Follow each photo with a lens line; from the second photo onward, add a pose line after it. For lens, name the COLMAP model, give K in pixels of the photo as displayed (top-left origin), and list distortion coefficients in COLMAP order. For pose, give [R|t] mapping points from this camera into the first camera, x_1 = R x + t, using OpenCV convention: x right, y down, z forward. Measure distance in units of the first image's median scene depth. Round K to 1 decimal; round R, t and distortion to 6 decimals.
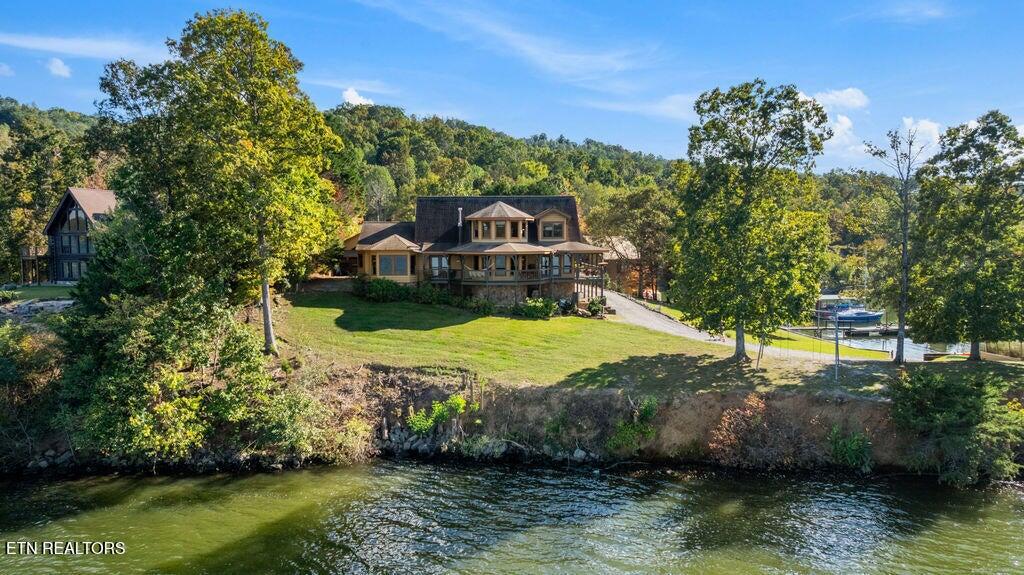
lens RADIAL K [[747.4, 0, 512.0], [0, 747.4, 287.5], [0, 0, 1]] dist [0.002021, 0.001352]
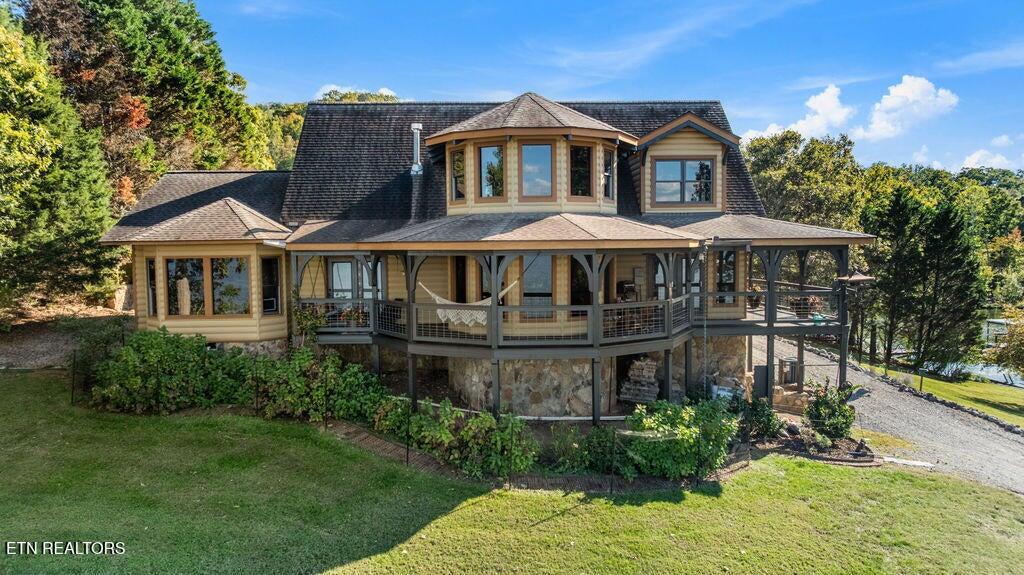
lens RADIAL K [[747.4, 0, 512.0], [0, 747.4, 287.5], [0, 0, 1]] dist [0.002021, 0.001352]
pose [[0.999893, -0.007274, -0.012722, -0.021865], [0.007183, 0.999948, -0.007213, -0.027088], [0.012774, 0.007121, 0.999893, 0.687752]]
